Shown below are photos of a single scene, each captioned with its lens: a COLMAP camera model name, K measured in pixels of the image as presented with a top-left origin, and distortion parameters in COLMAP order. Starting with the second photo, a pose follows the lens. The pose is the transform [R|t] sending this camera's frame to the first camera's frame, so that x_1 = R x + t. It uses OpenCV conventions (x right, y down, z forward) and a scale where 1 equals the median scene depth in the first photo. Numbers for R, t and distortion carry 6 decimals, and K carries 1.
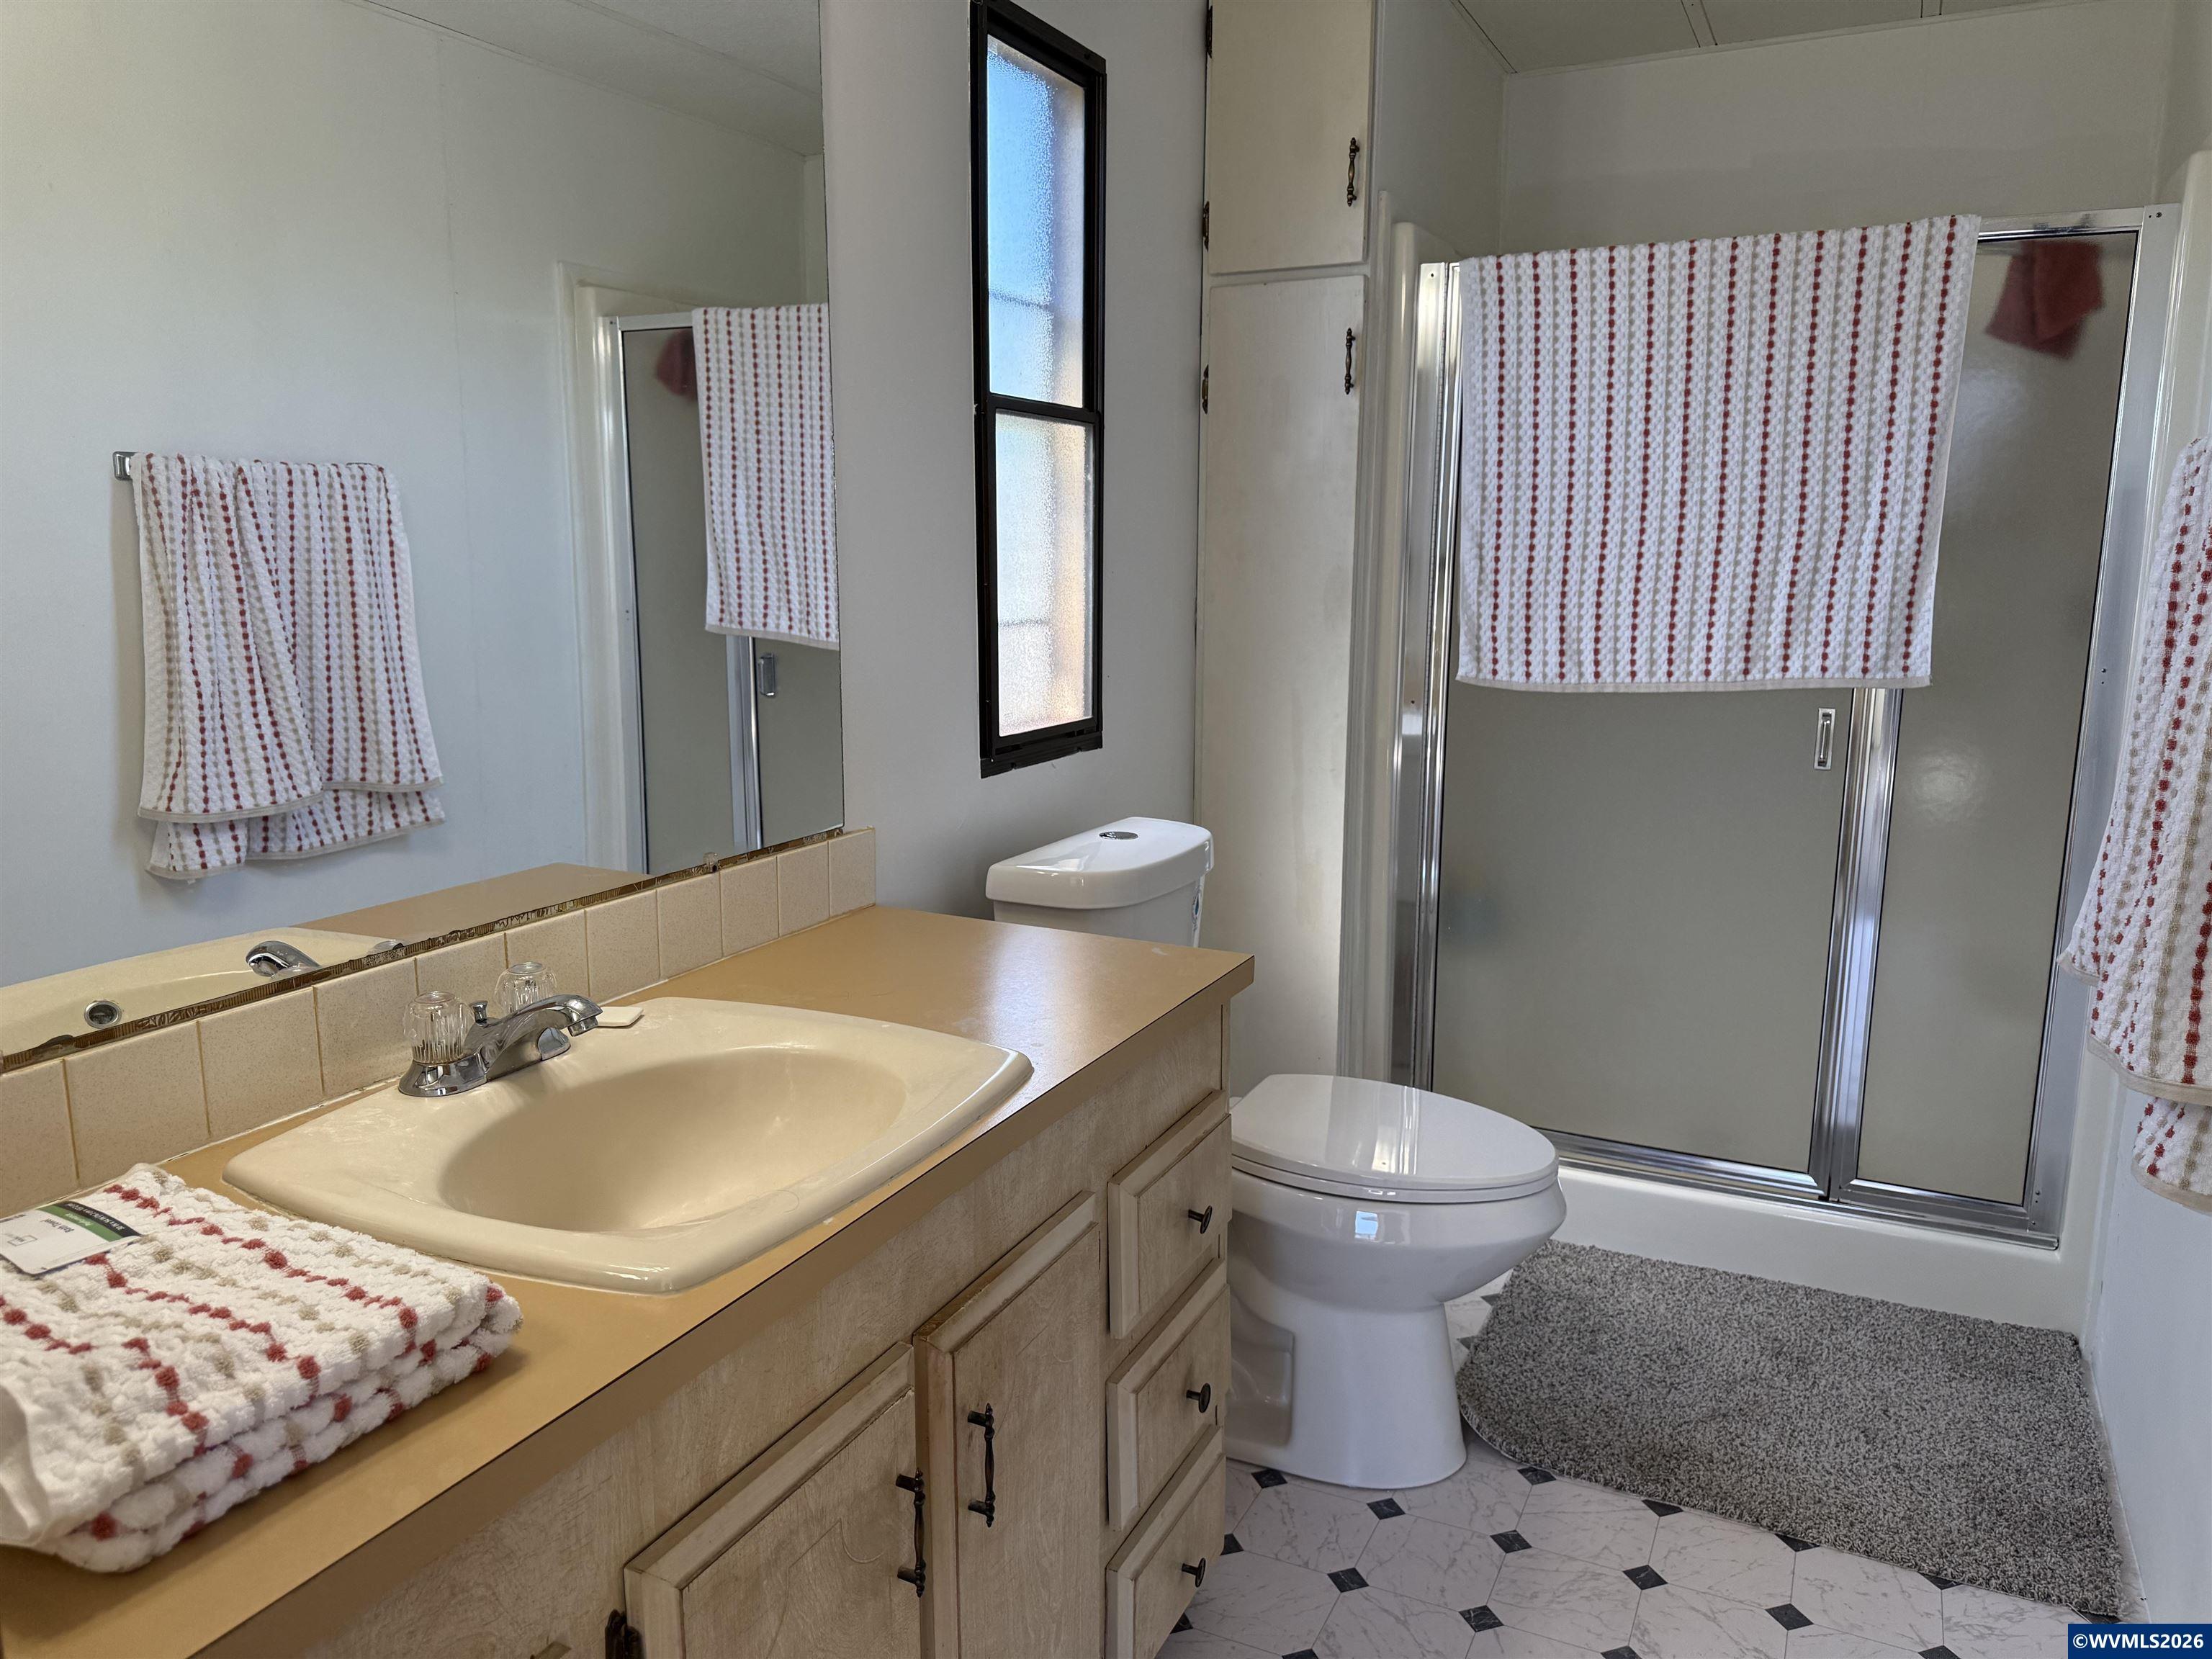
lens RADIAL K [[1568.2, 0, 1105.4], [0, 1568.2, 826.7], [0, 0, 1]] dist [0.077963, -0.089732]
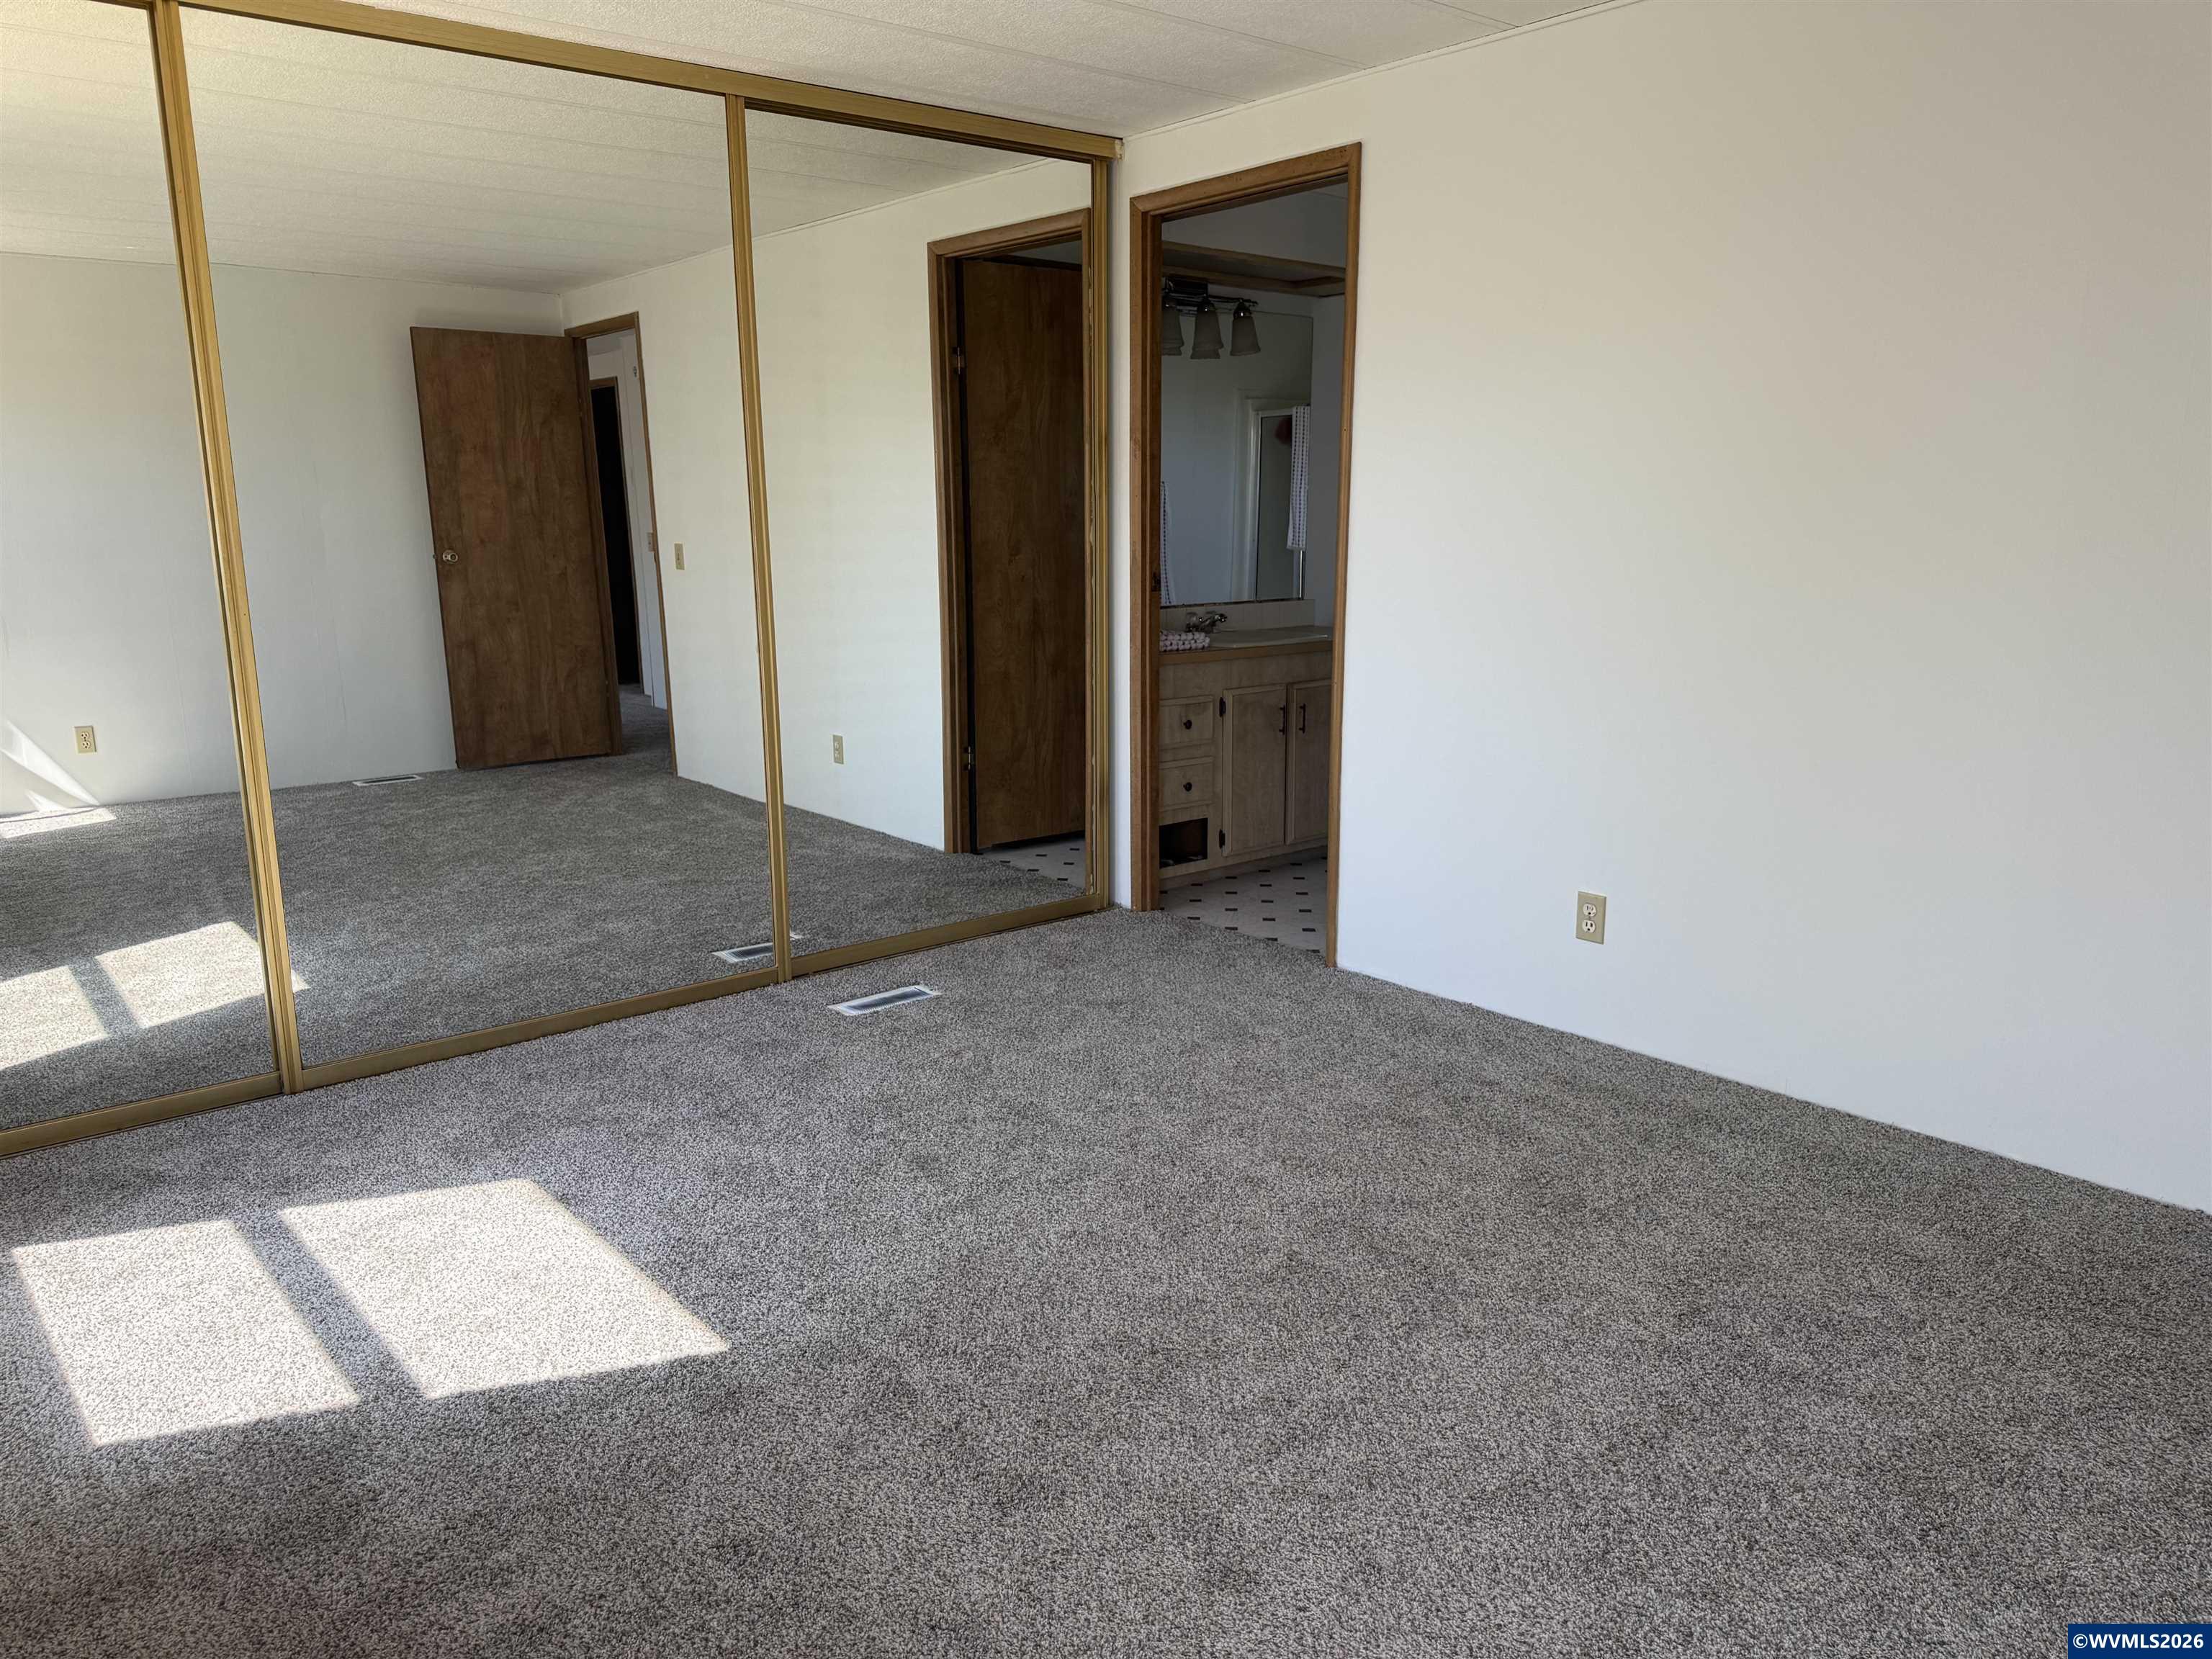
lens RADIAL K [[1568.2, 0, 1102.3], [0, 1568.2, 827.5], [0, 0, 1]] dist [0.077963, -0.089732]
pose [[0.918482, 0.068915, -0.389411, 0.409522], [-0.056010, 0.997442, 0.044412, 0.187362], [0.391476, -0.018981, 0.919993, -1.189253]]
